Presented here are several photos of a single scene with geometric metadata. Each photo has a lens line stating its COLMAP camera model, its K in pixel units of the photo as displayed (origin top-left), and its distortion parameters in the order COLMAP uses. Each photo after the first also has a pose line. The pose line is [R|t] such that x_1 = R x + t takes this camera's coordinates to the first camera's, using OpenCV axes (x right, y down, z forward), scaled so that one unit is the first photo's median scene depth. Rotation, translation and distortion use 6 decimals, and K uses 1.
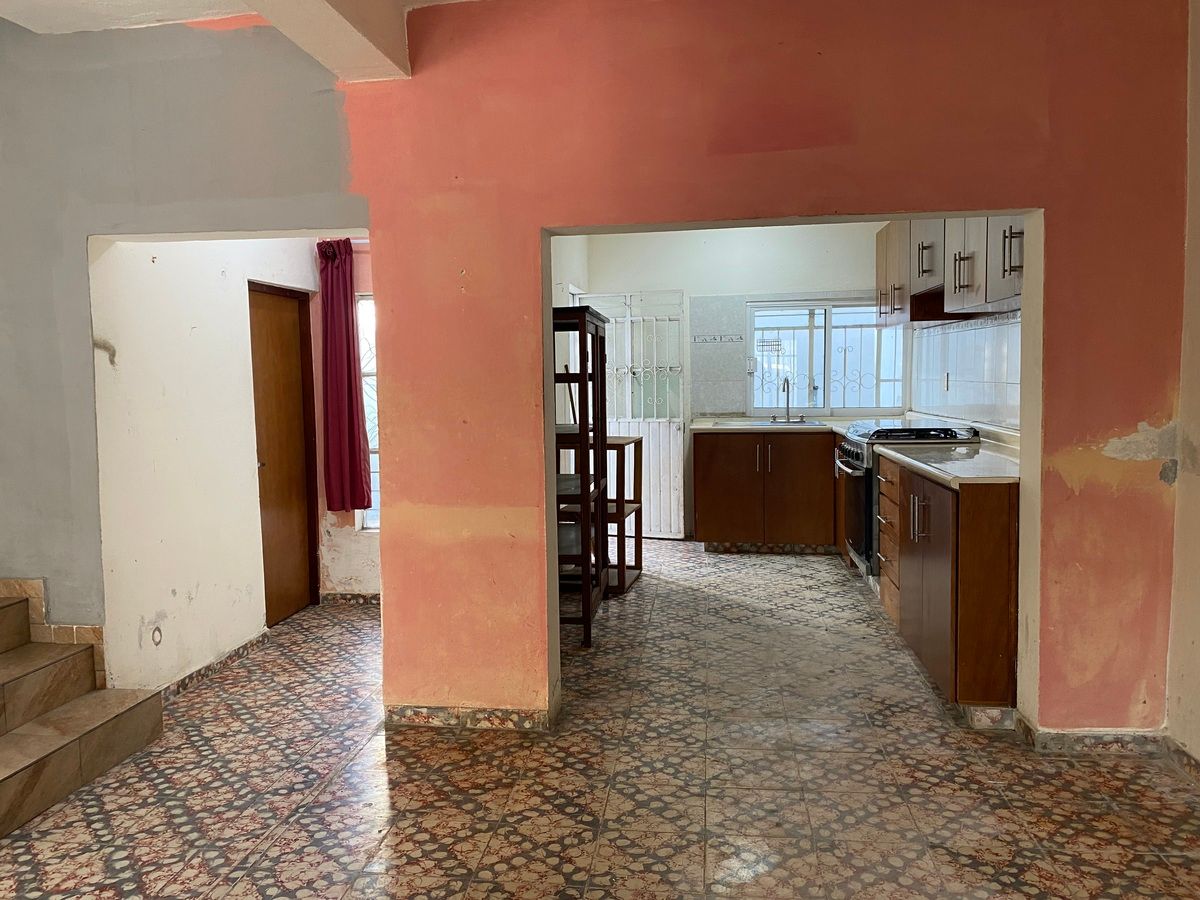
lens RADIAL K [[928.6, 0, 600.0], [0, 928.6, 450.0], [0, 0, 1]] dist [0.013556, 0.013980]
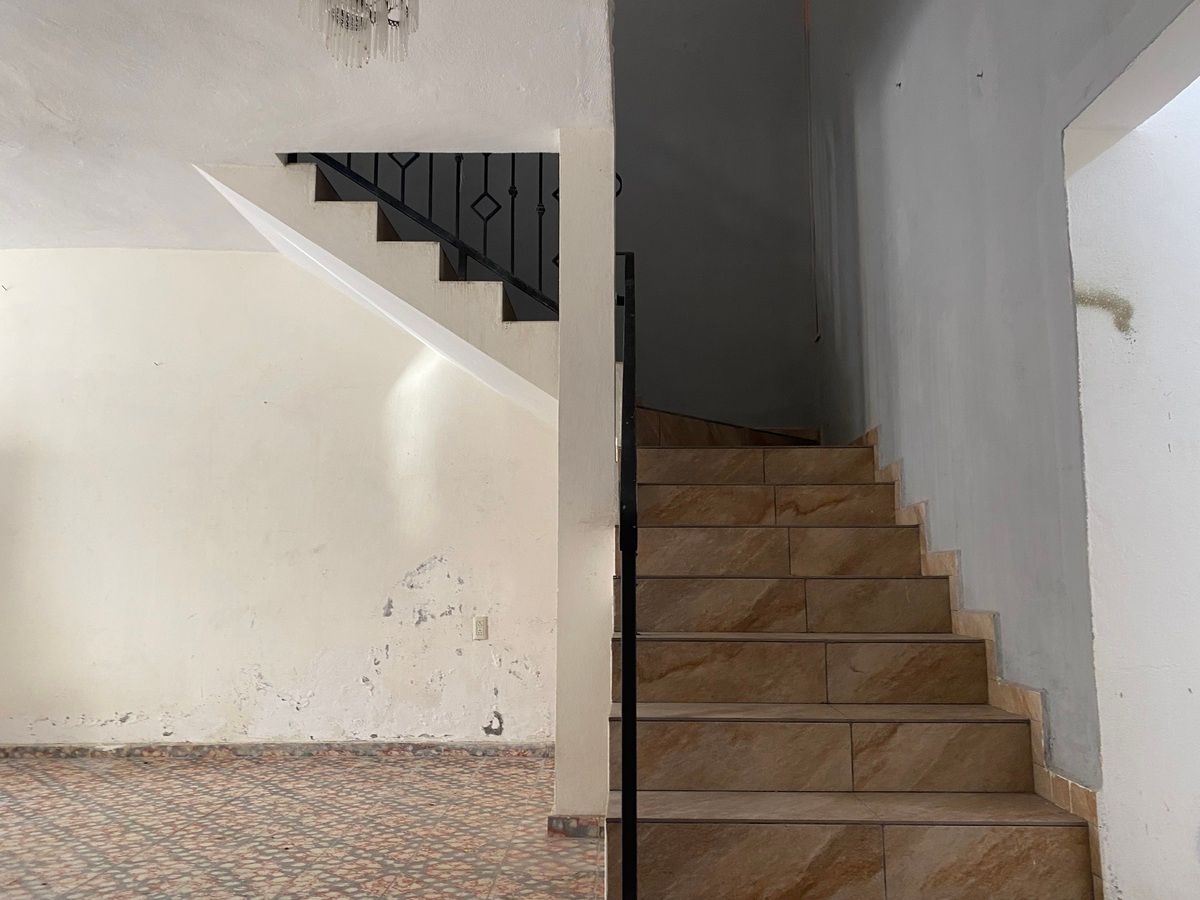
lens RADIAL K [[928.6, 0, 600.0], [0, 928.6, 450.0], [0, 0, 1]] dist [0.013556, 0.013980]
pose [[0.126753, -0.121985, -0.984405, -0.000417], [-0.080277, 0.987893, -0.132753, 0.096821], [0.988681, 0.095852, 0.115426, 0.705485]]
